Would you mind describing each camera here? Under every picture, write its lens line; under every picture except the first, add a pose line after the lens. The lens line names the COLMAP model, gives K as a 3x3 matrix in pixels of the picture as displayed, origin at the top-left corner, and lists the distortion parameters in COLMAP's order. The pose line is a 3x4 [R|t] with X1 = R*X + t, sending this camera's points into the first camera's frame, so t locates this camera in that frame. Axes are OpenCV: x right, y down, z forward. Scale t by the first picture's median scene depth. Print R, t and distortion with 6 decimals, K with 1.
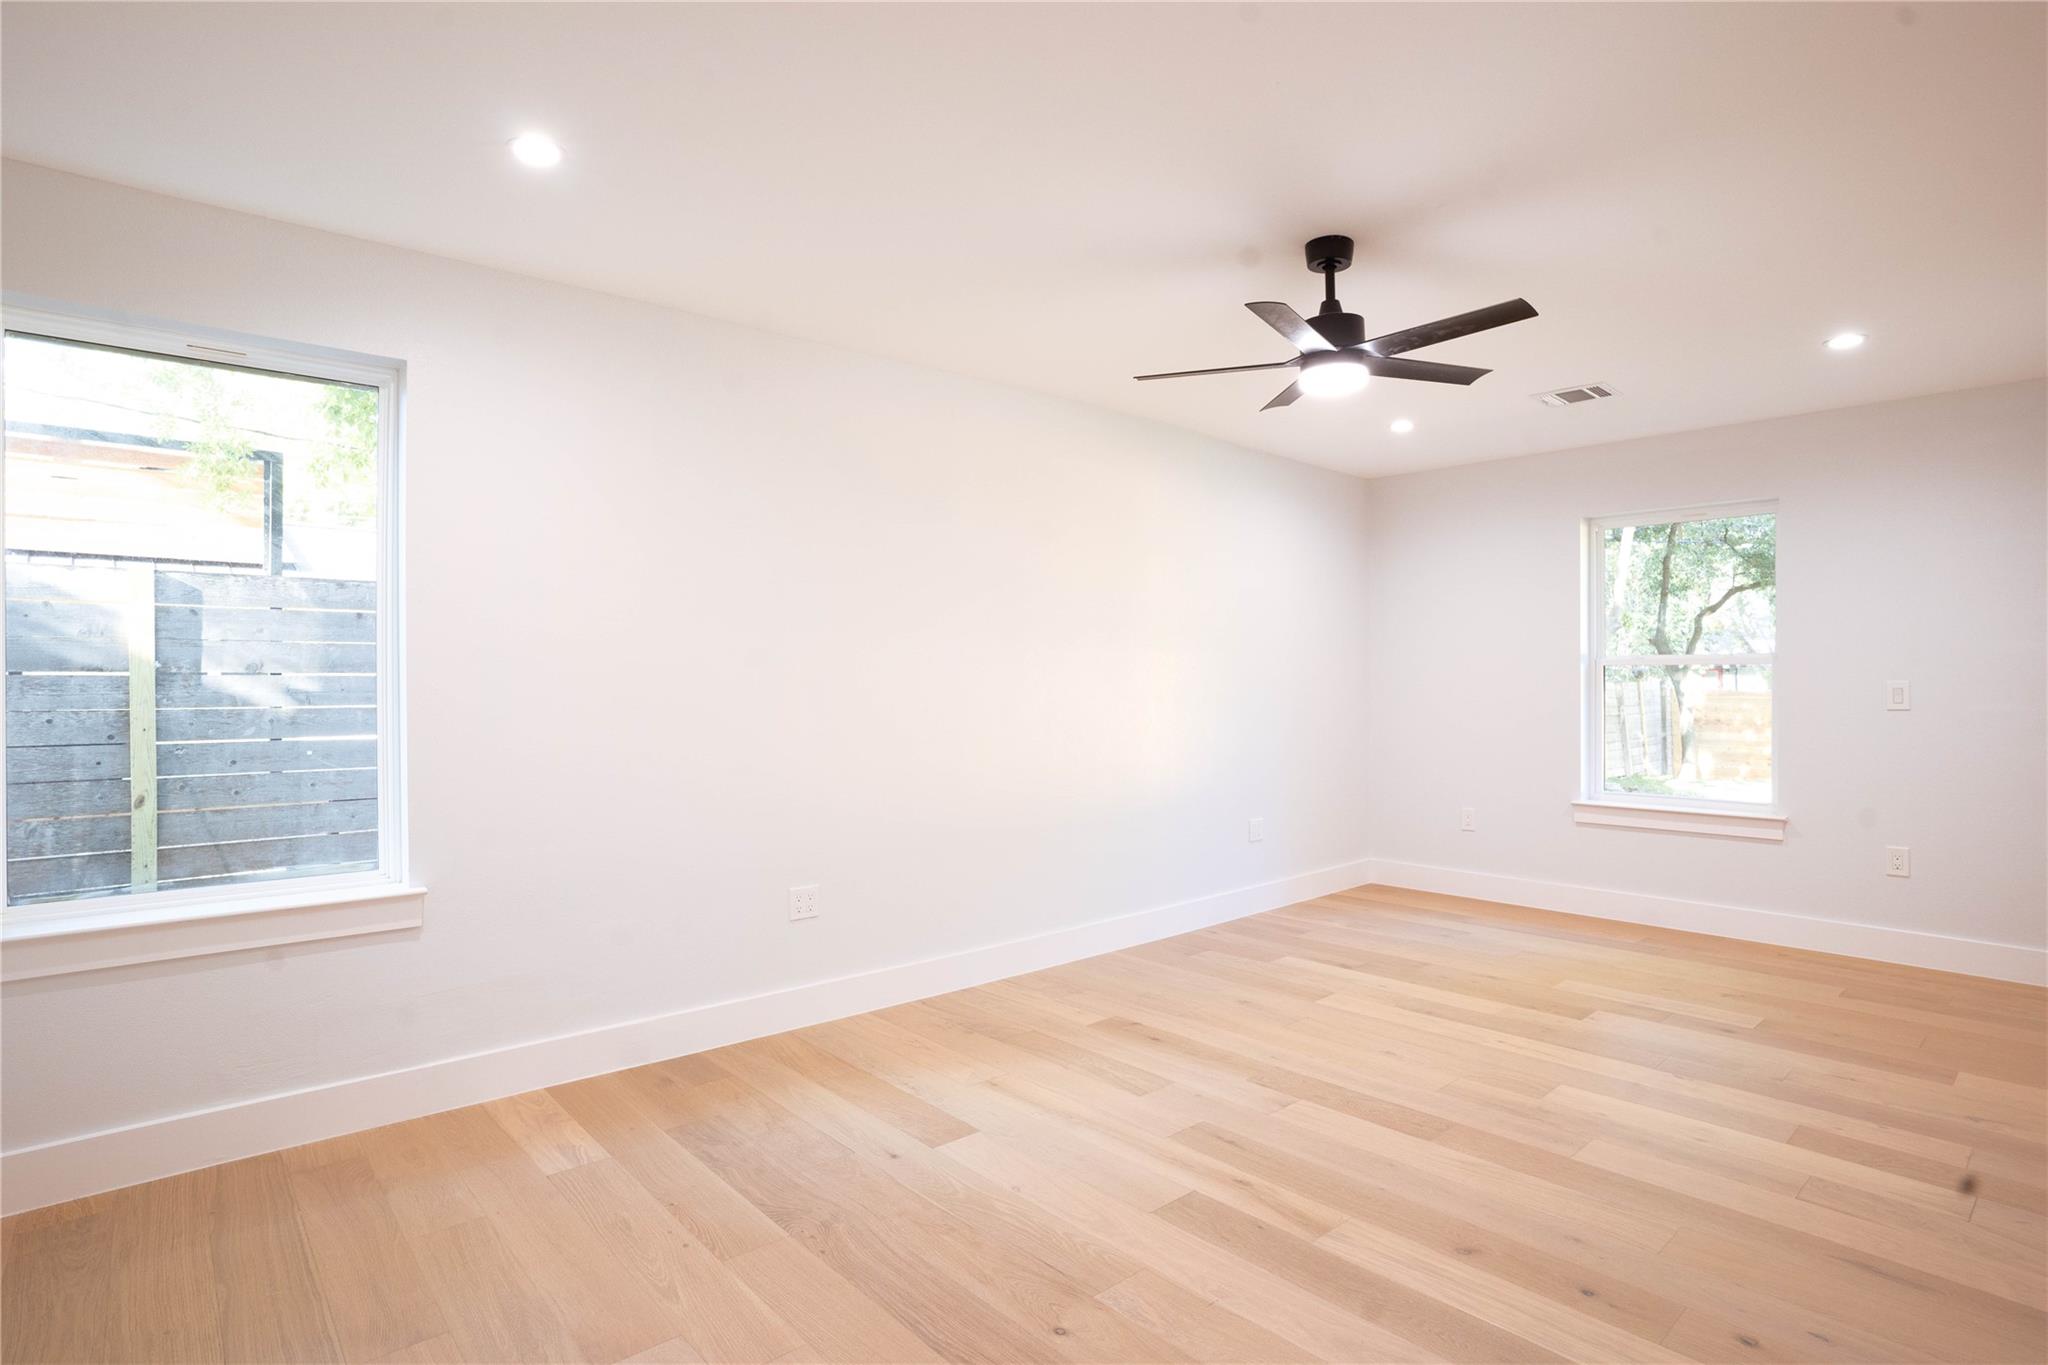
lens RADIAL K [[991.5, 0, 1012.9], [0, 991.5, 691.9], [0, 0, 1]] dist [-0.080381, 0.035296]
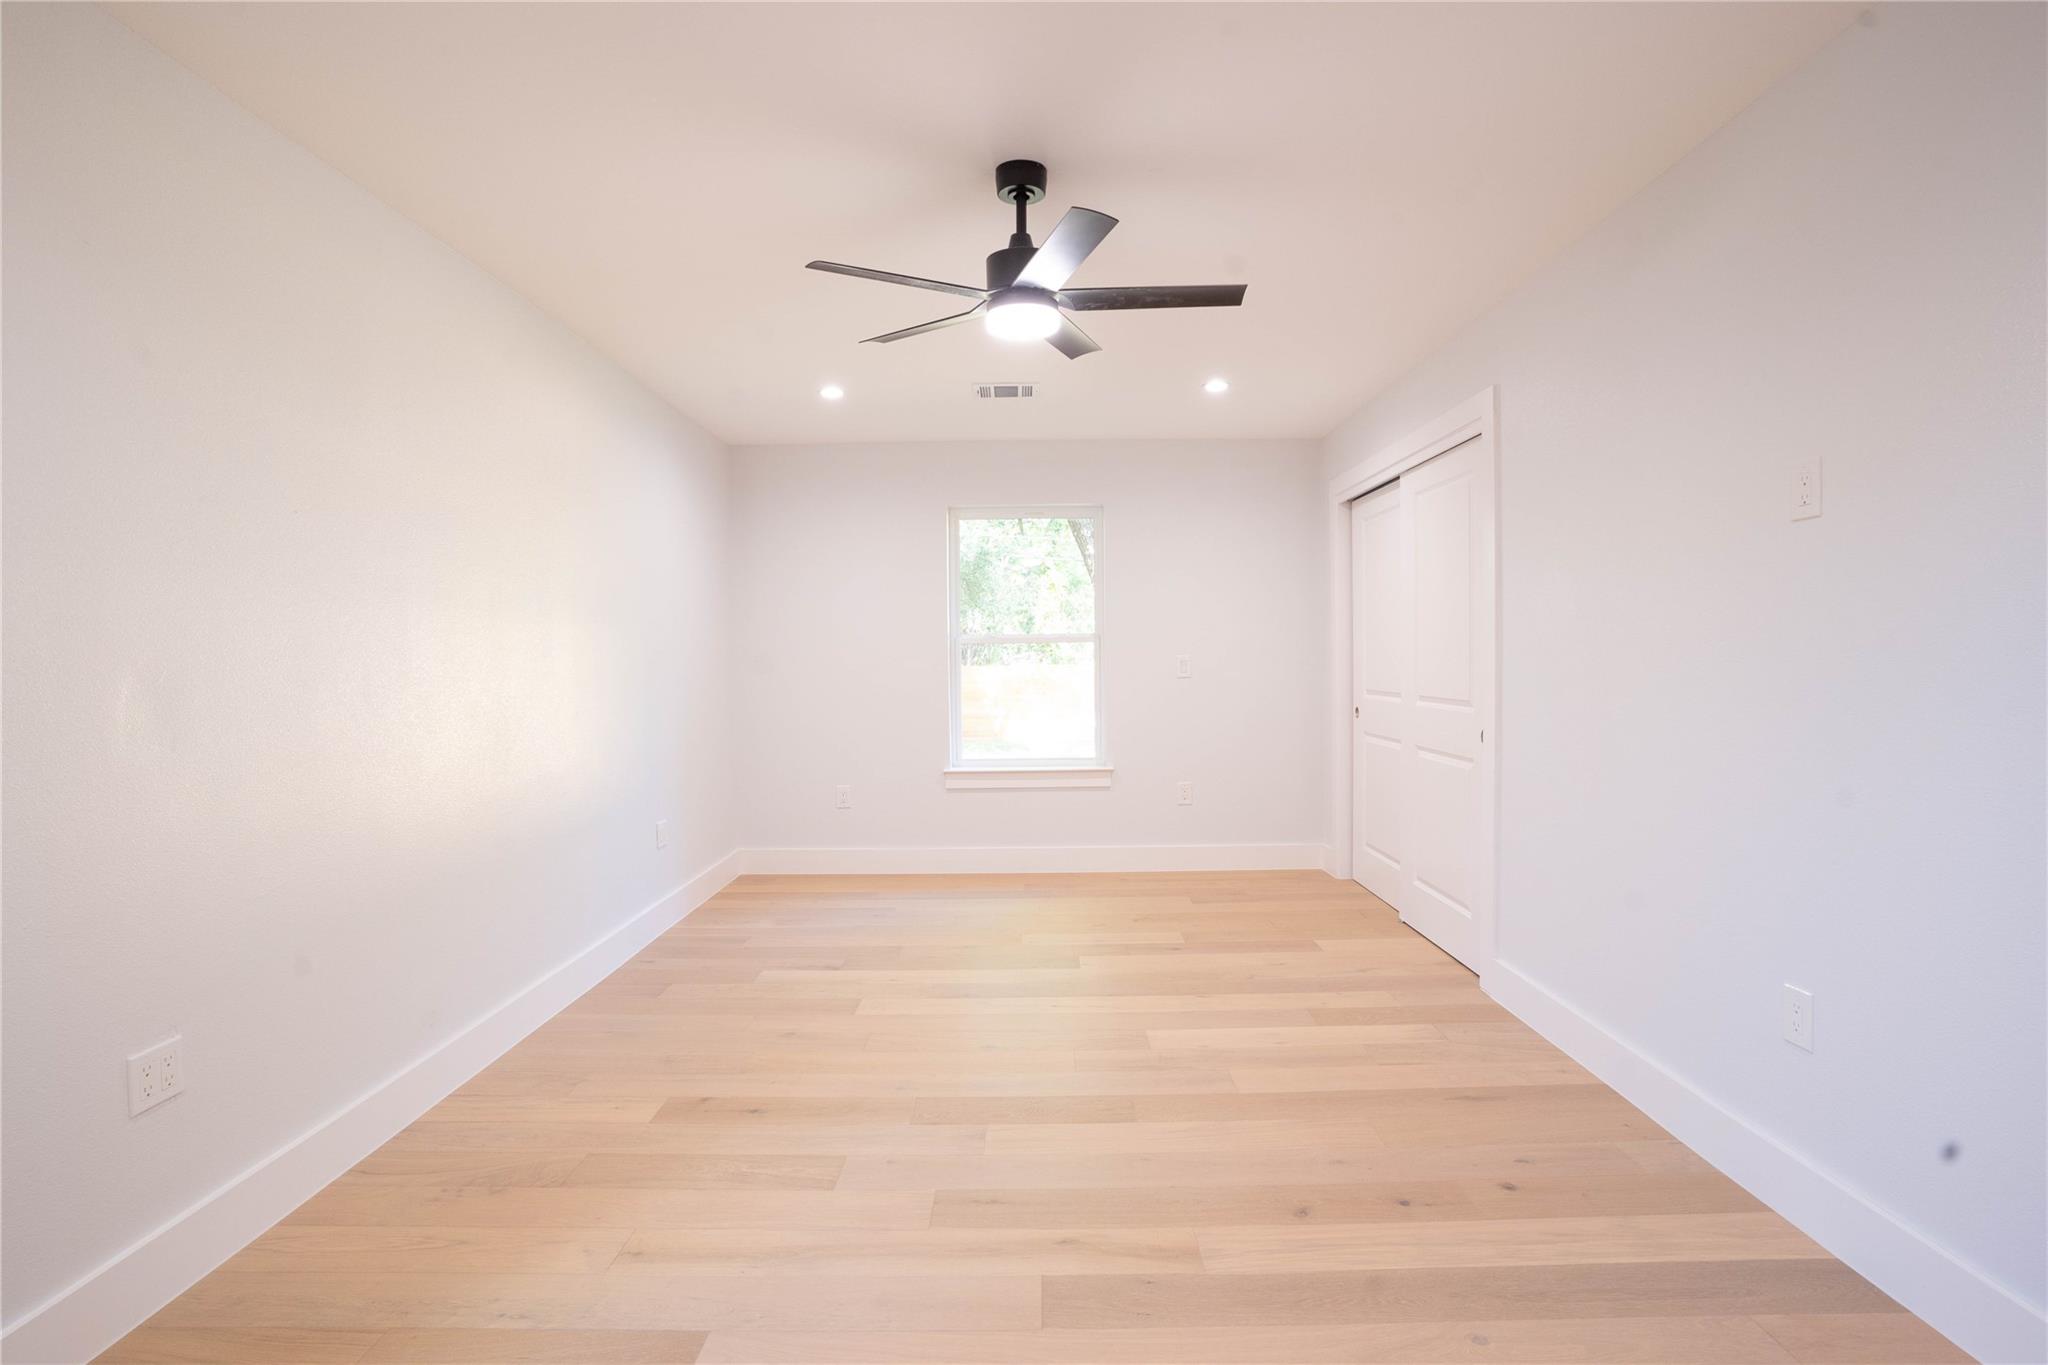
lens RADIAL K [[991.5, 0, 1012.9], [0, 991.5, 691.9], [0, 0, 1]] dist [-0.080381, 0.035296]
pose [[0.679171, -0.032307, 0.733268, -0.278312], [0.018472, 0.999467, 0.026927, -0.003189], [-0.733747, -0.004743, 0.679406, 0.309492]]
